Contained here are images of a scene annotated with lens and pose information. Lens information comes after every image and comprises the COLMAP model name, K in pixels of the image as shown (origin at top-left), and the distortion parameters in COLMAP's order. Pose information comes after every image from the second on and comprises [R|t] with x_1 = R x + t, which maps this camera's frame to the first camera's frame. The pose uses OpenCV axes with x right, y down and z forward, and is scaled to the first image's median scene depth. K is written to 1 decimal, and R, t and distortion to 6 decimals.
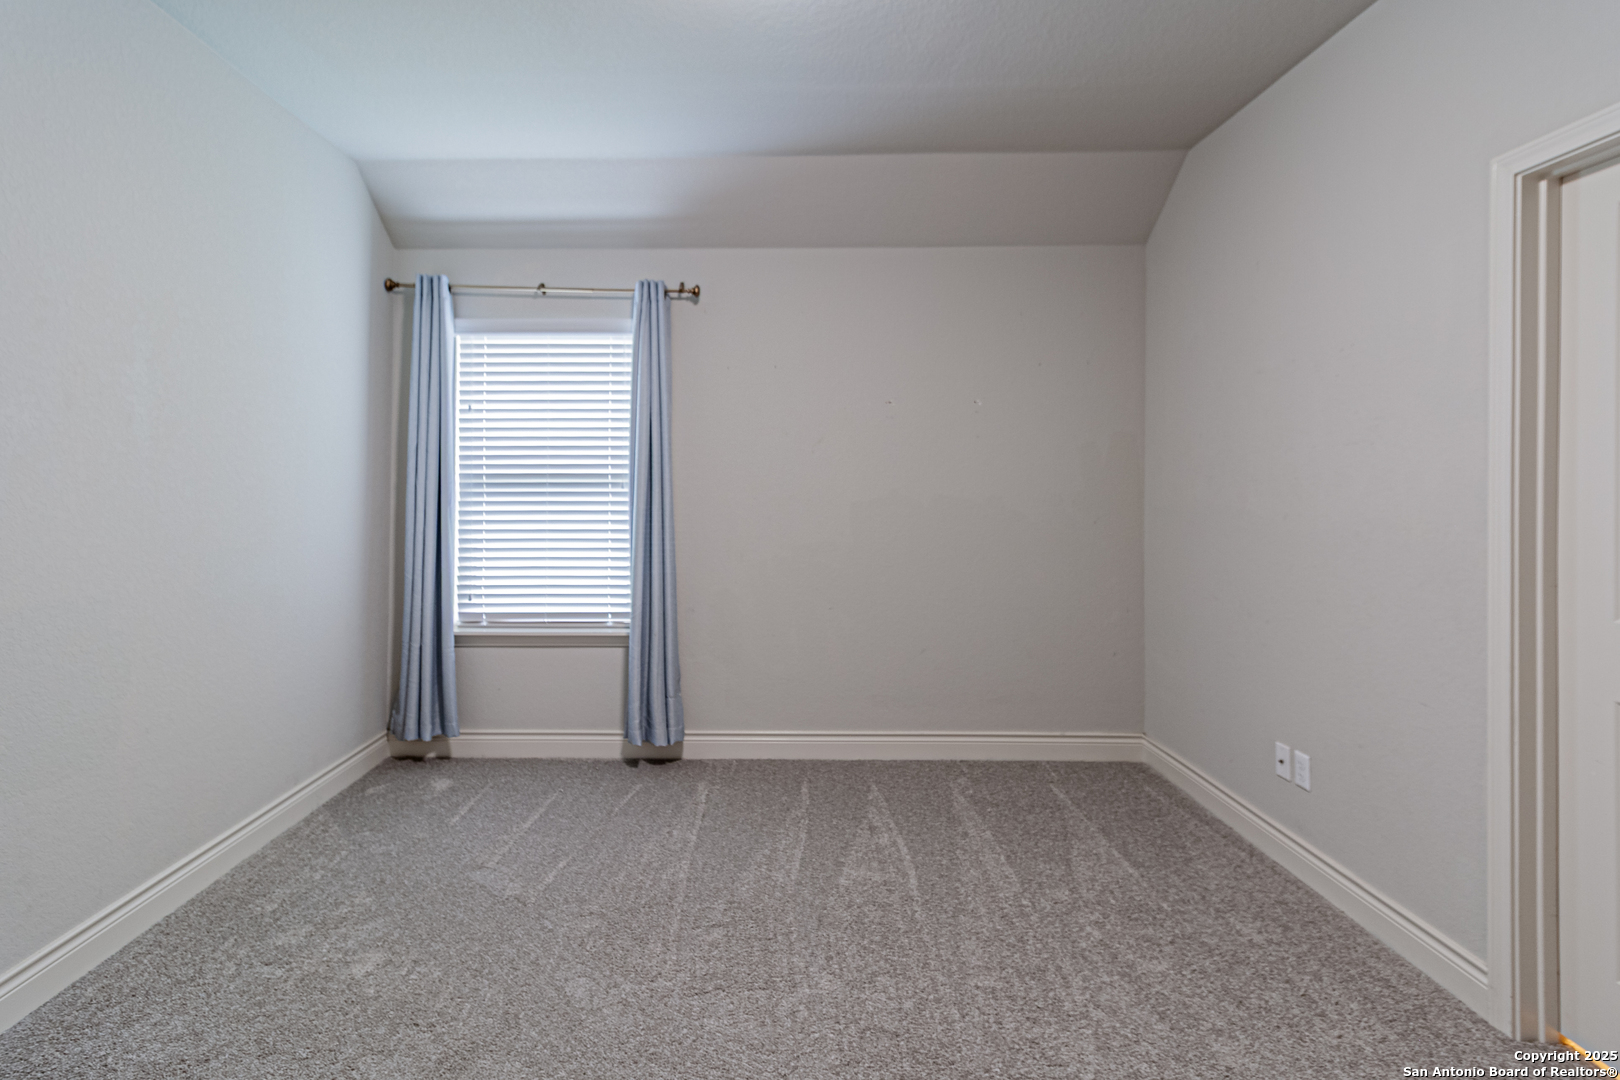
lens RADIAL K [[781.0, 0, 834.6], [0, 781.0, 470.8], [0, 0, 1]] dist [0.001149, 0.001162]
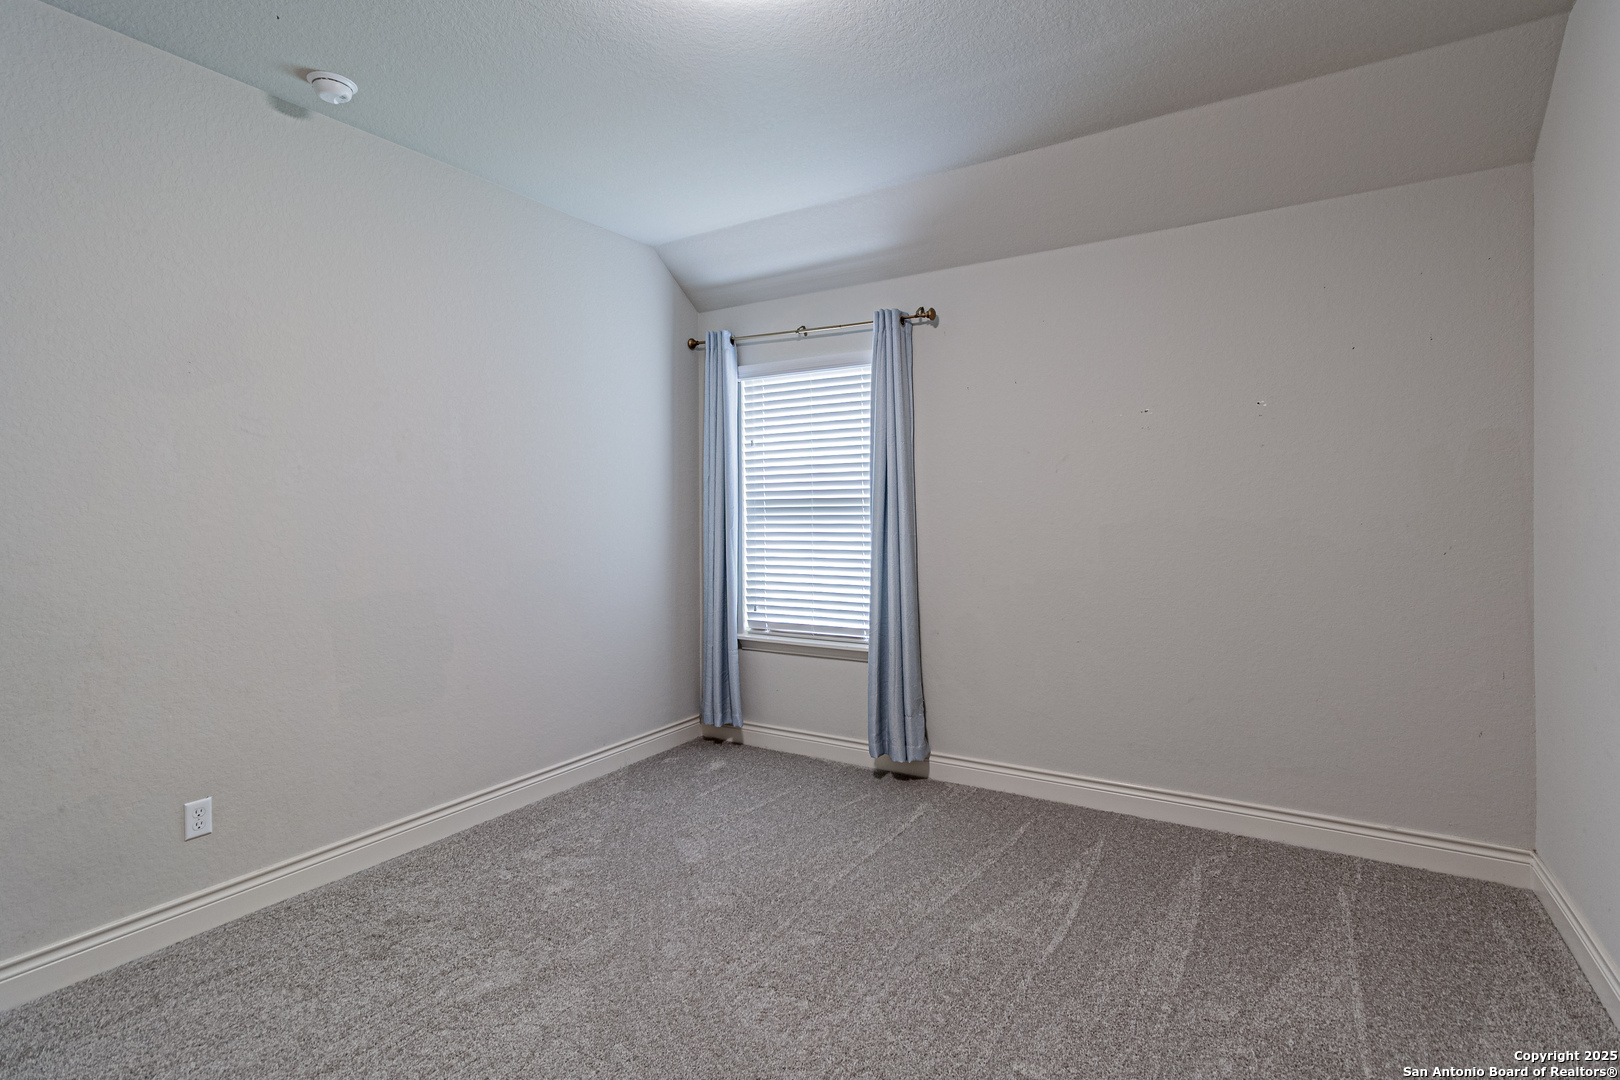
lens RADIAL K [[781.0, 0, 806.6], [0, 781.0, 501.2], [0, 0, 1]] dist [0.001149, 0.001162]
pose [[0.861582, -0.014316, -0.507416, 0.193618], [0.019986, 0.999784, 0.005729, 0.000605], [0.507224, -0.015077, 0.861682, 0.054500]]
